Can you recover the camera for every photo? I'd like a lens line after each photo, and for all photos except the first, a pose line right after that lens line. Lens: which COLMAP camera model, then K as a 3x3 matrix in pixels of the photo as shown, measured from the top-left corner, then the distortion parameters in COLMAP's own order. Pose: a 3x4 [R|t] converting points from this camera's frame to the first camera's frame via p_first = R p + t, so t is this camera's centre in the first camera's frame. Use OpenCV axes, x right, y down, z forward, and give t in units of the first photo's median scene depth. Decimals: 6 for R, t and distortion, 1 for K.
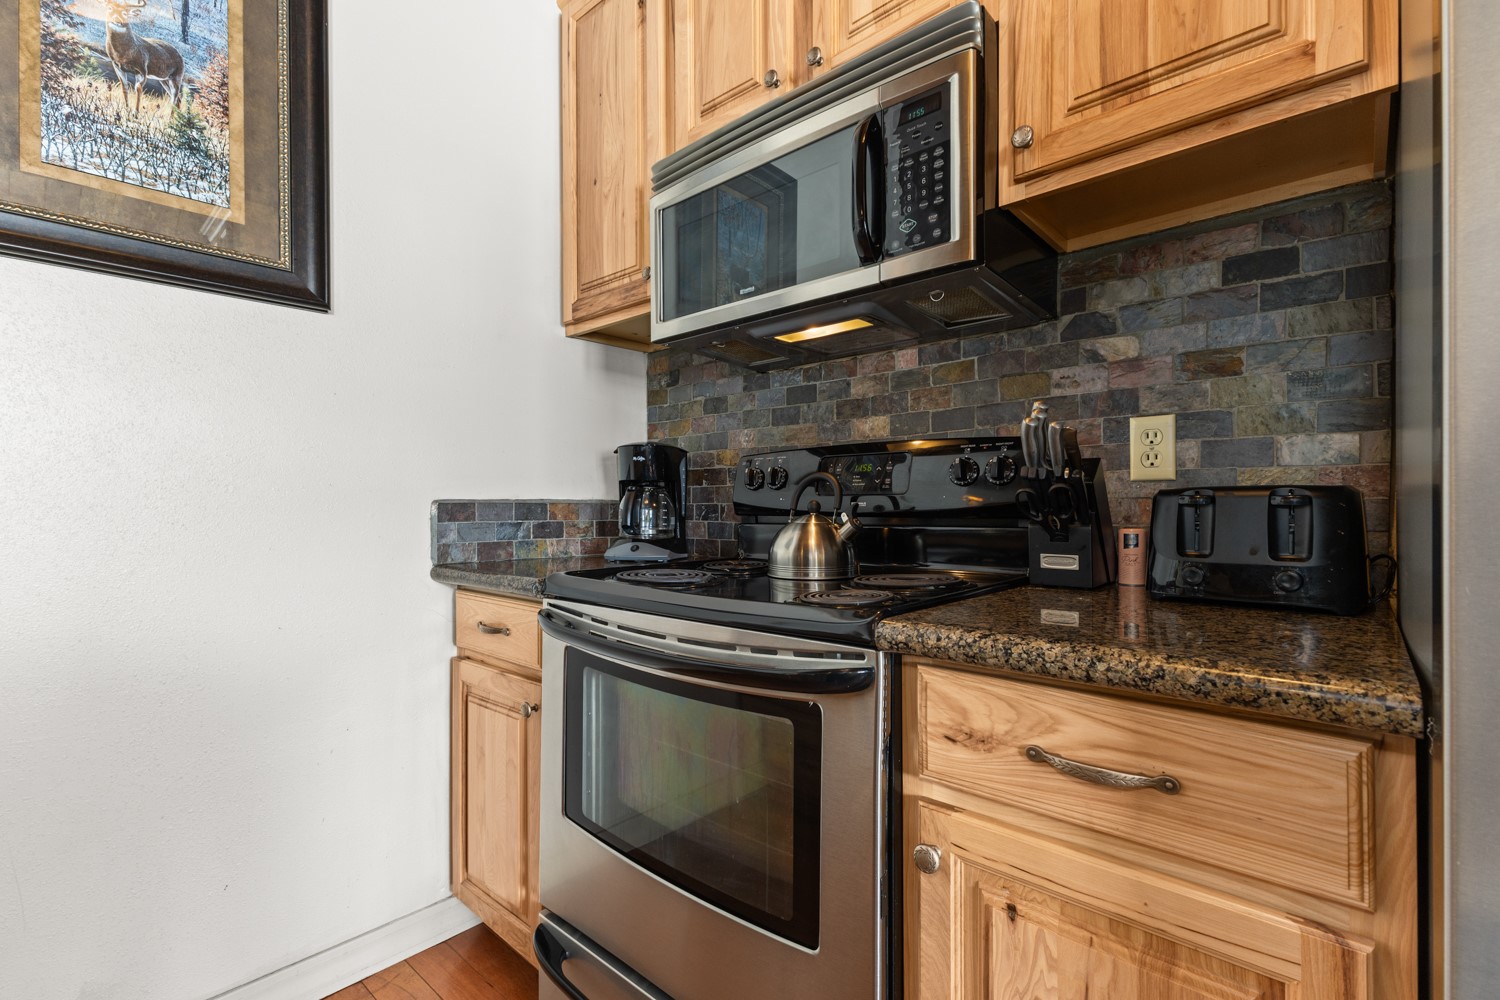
lens RADIAL K [[678.3, 0, 748.1], [0, 678.3, 508.6], [0, 0, 1]] dist [0.002139, -0.000162]
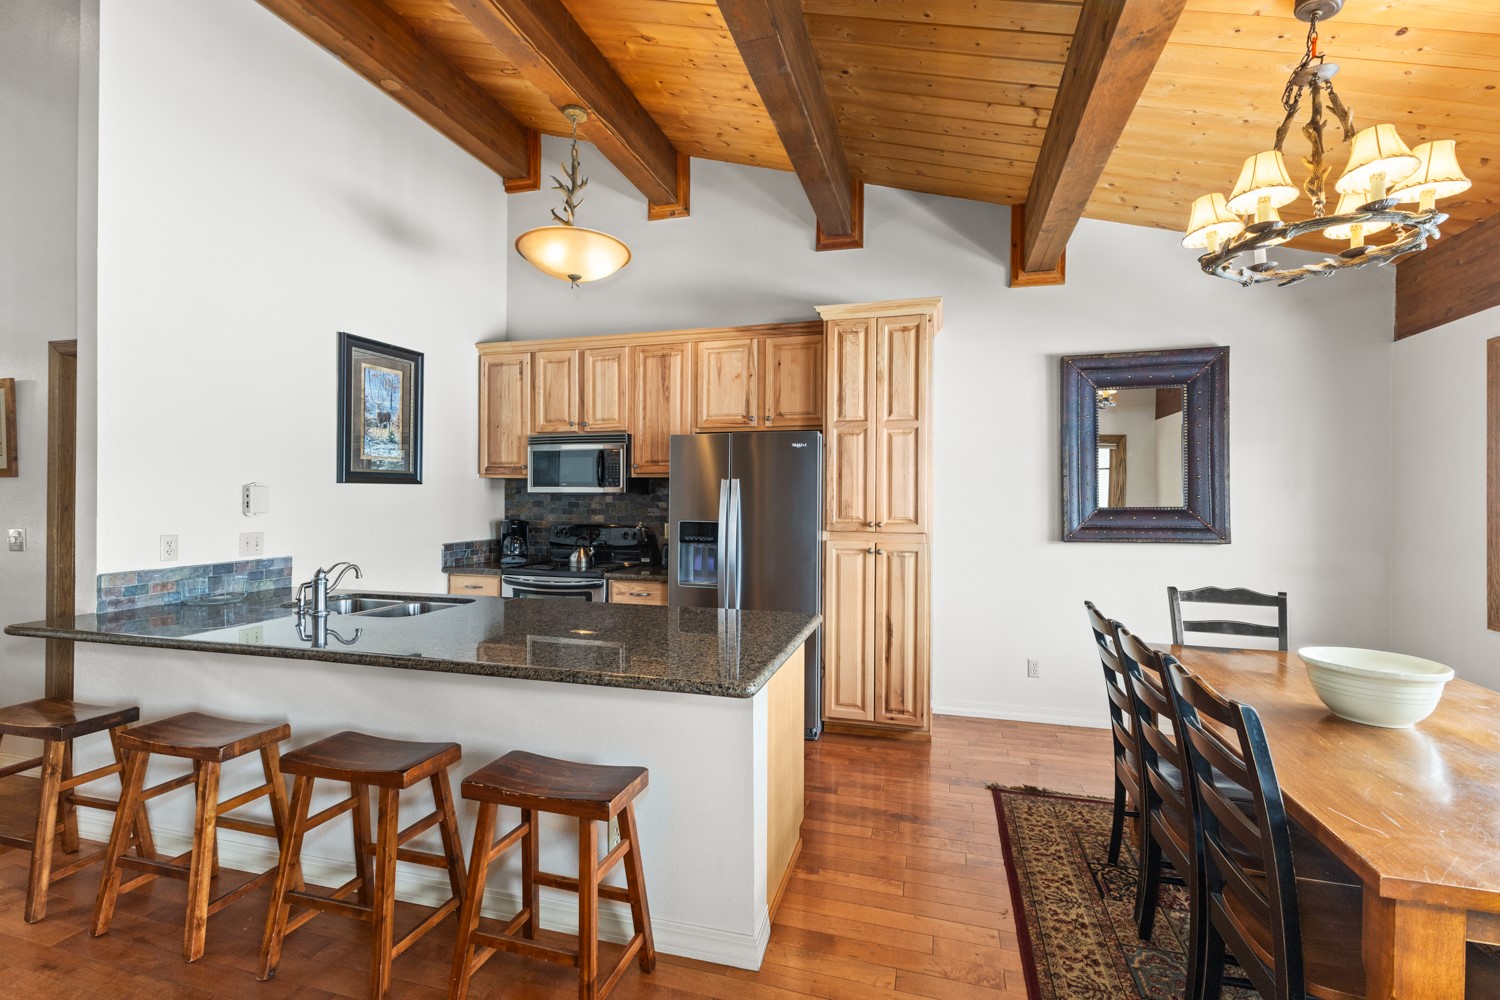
lens RADIAL K [[666.0, 0, 750.6], [0, 666.0, 494.8], [0, 0, 1]] dist [0.001682, 0.000157]
pose [[0.901233, 0.008096, 0.433258, -0.568016], [-0.005207, 0.999956, -0.007853, -0.224890], [-0.433303, 0.004822, 0.901236, -2.288037]]
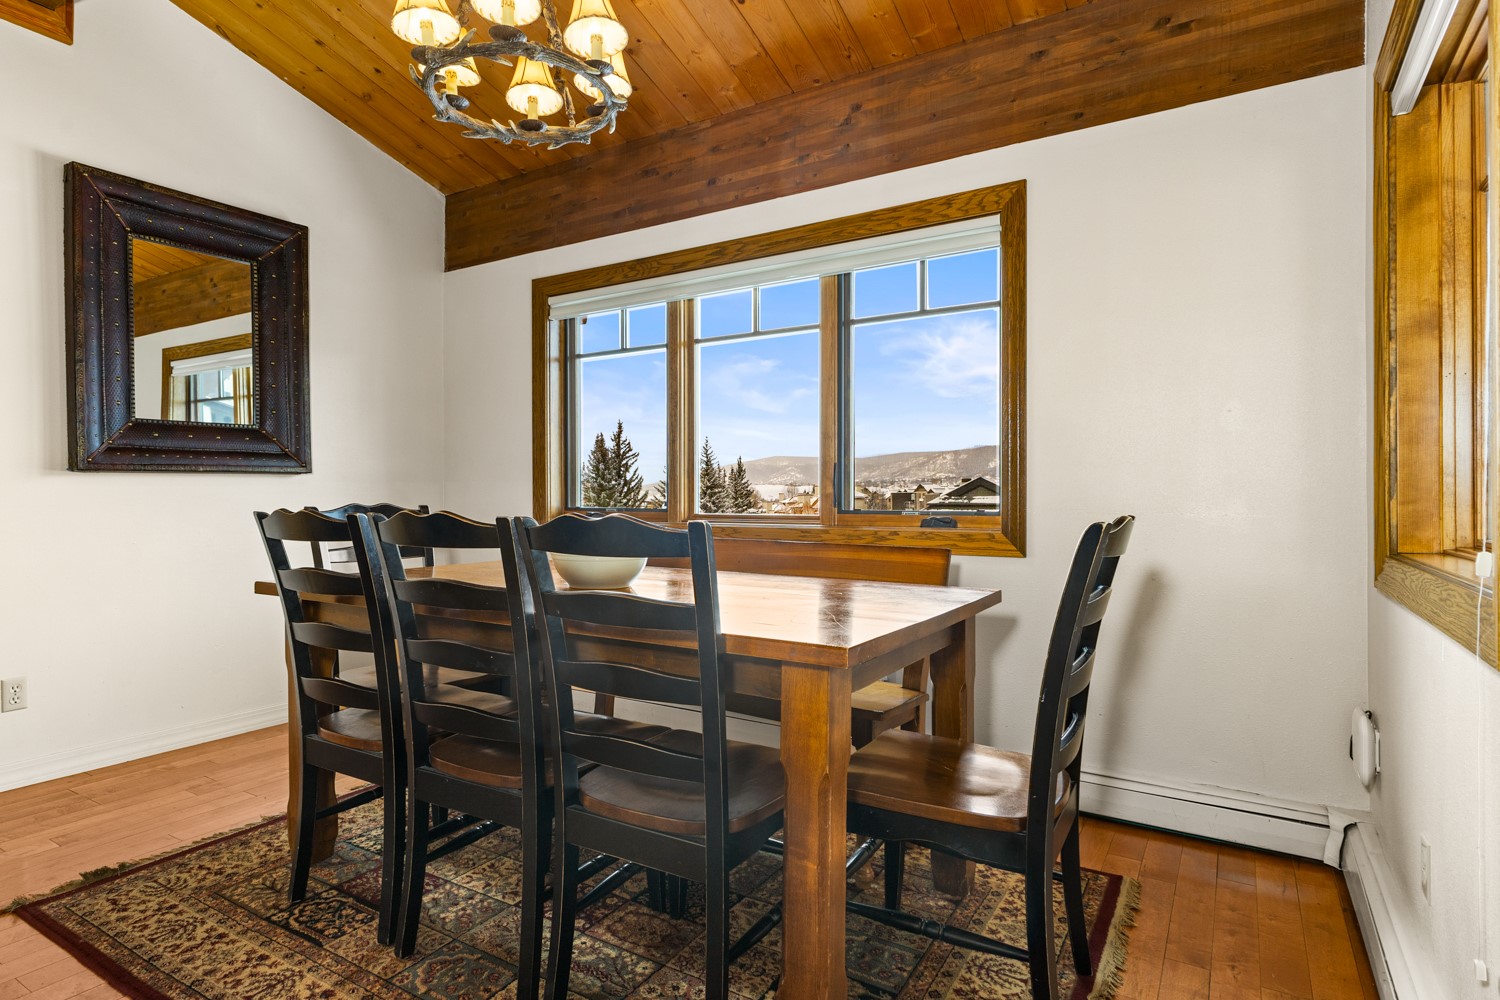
lens RADIAL K [[793.7, 0, 750.0], [0, 793.7, 500.0], [0, 0, 1]] dist [-0.003626, -0.000215]
pose [[-0.186014, -0.003194, 0.982542, -0.463393], [0.007890, 0.999958, 0.004744, 0.013676], [-0.982515, 0.008635, -0.185981, -1.662788]]
